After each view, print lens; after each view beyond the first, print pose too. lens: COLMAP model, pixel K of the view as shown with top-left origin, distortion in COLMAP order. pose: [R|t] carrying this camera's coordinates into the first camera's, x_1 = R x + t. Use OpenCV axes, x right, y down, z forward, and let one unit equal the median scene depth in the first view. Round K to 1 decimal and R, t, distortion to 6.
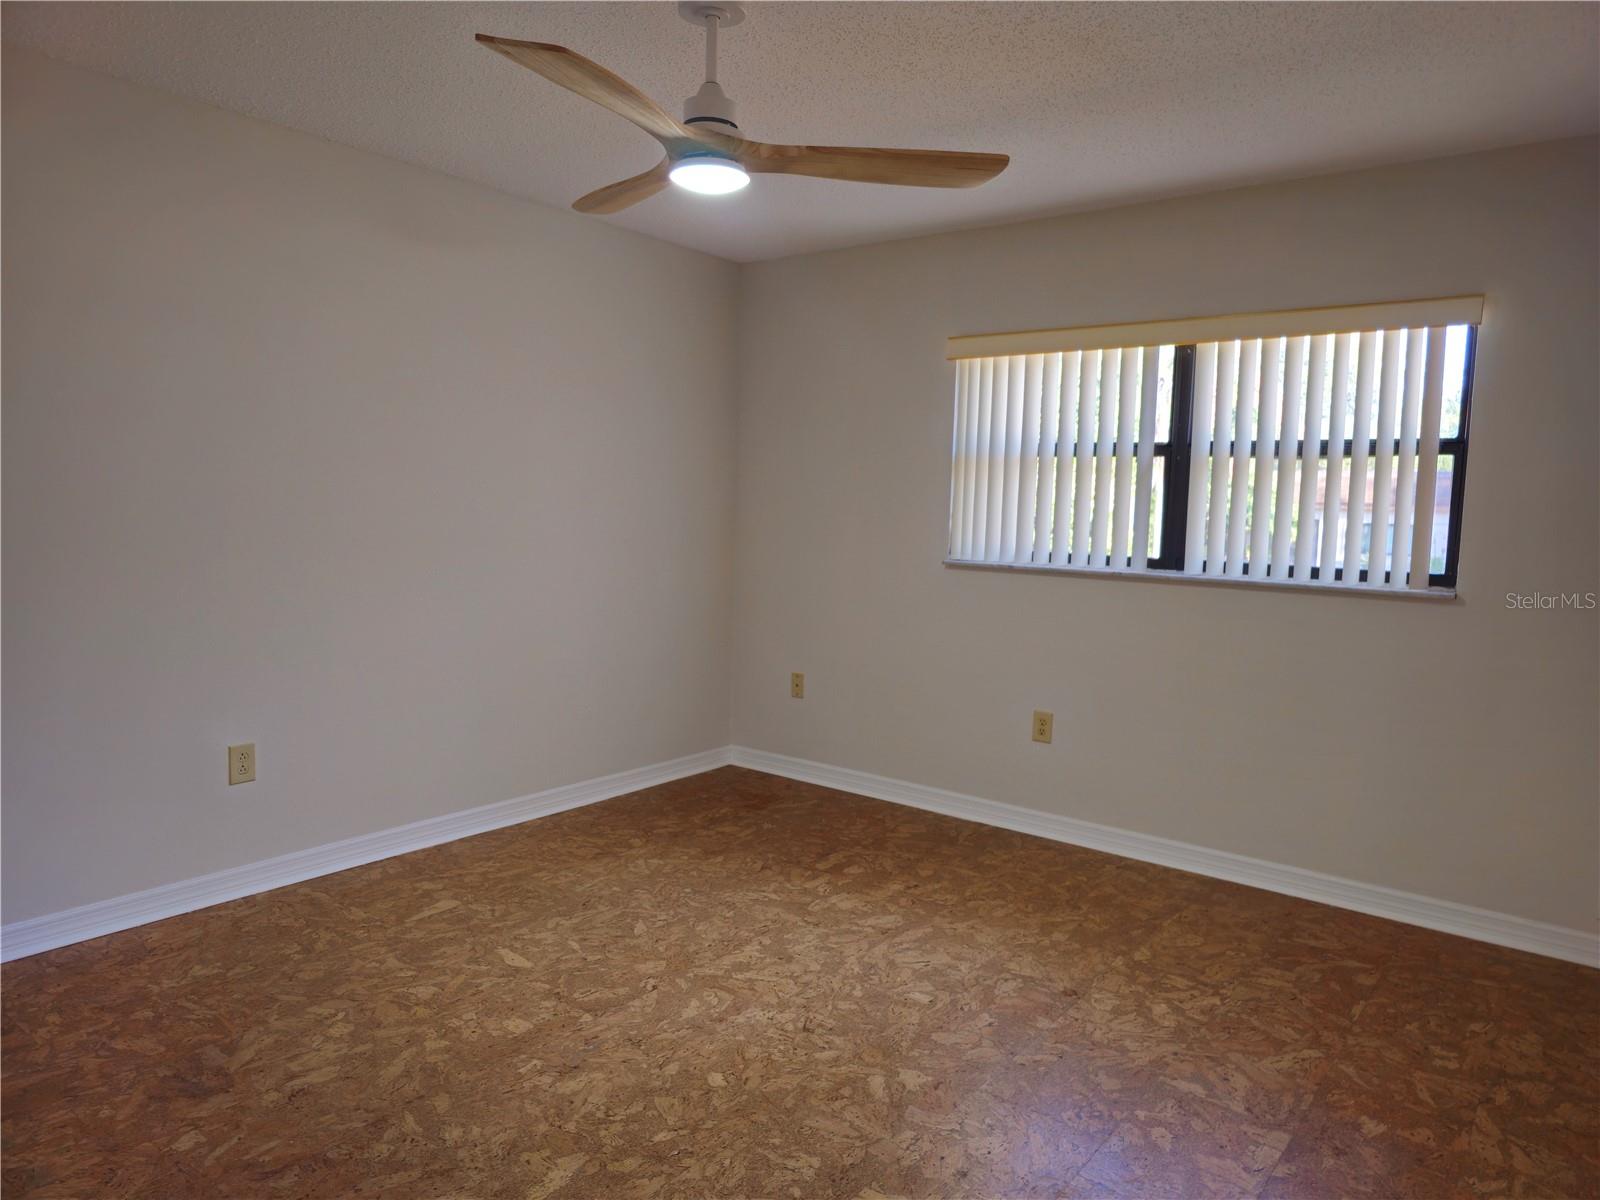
lens RADIAL K [[1108.9, 0, 800.0], [0, 1108.9, 600.0], [0, 0, 1]] dist [0.010201, 0.002719]
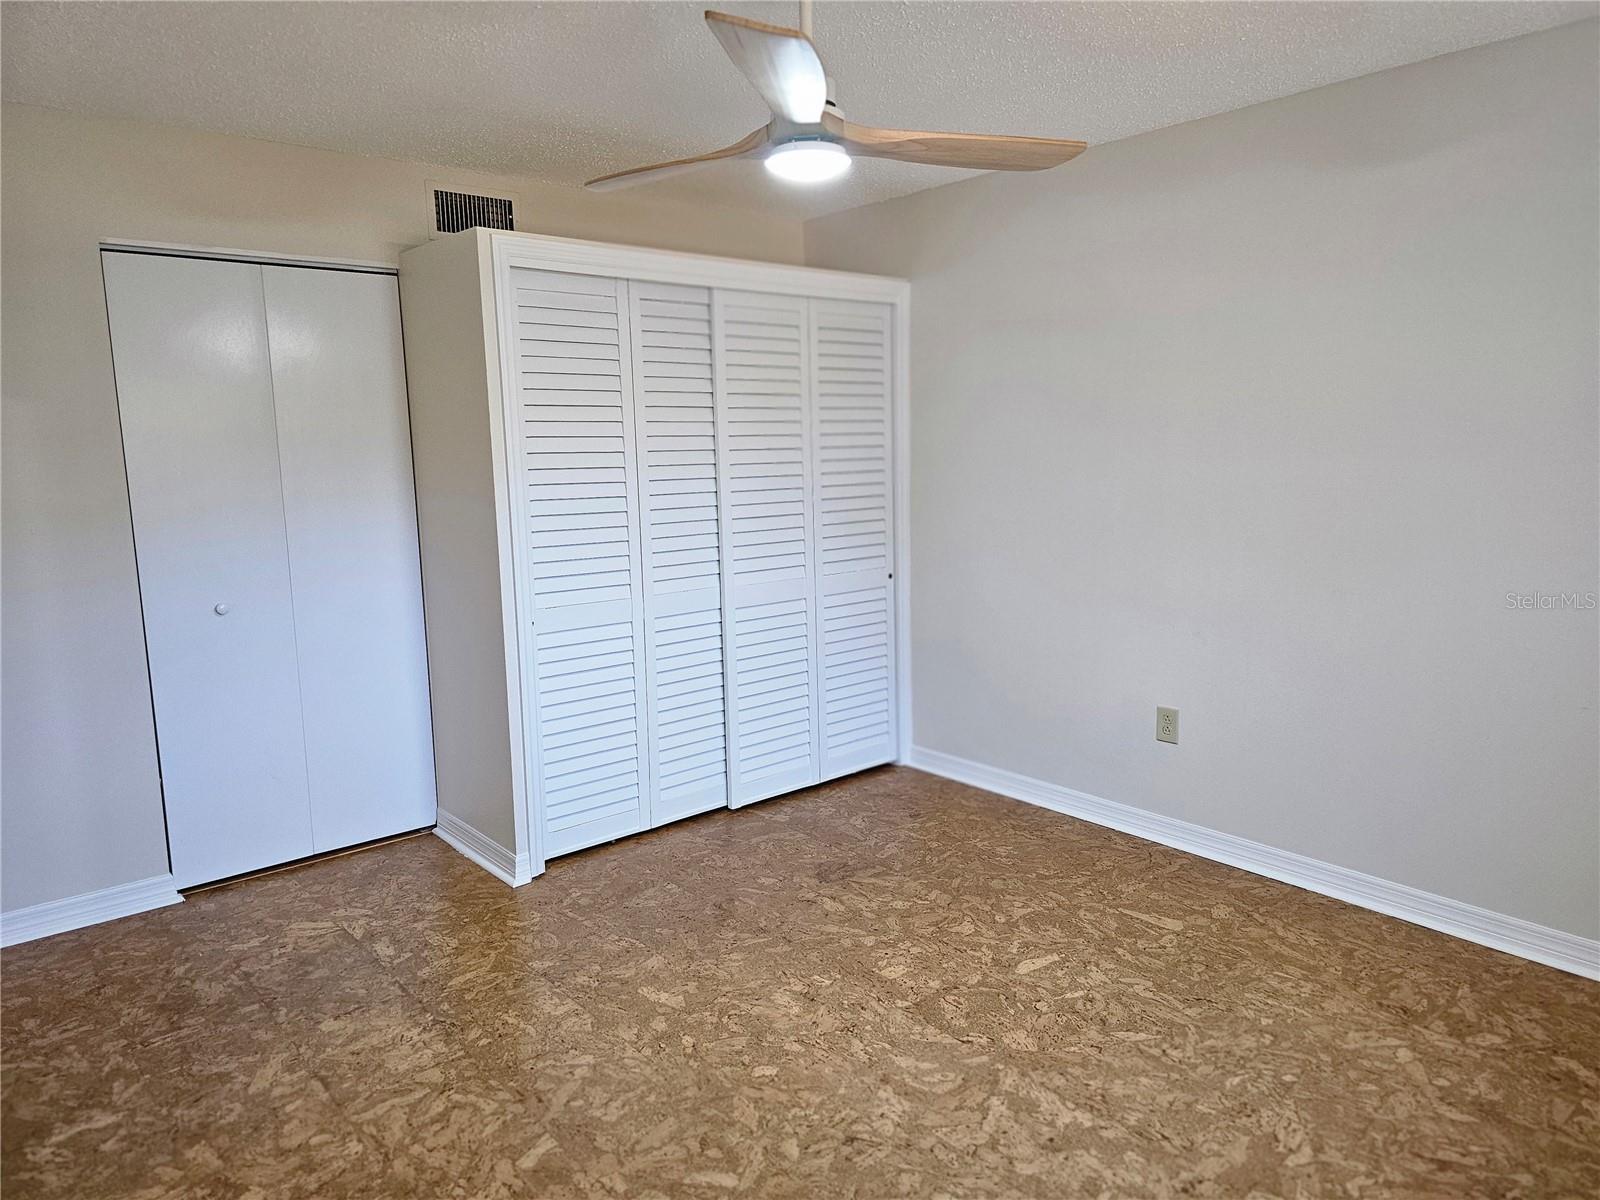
lens RADIAL K [[1060.6, 0, 807.7], [0, 1060.6, 598.9], [0, 0, 1]] dist [0.059555, -0.050745]
pose [[-0.215970, 0.129513, -0.967772, 0.781145], [-0.073877, 0.986155, 0.148459, -0.143991], [0.973601, 0.103559, -0.203412, 1.135226]]
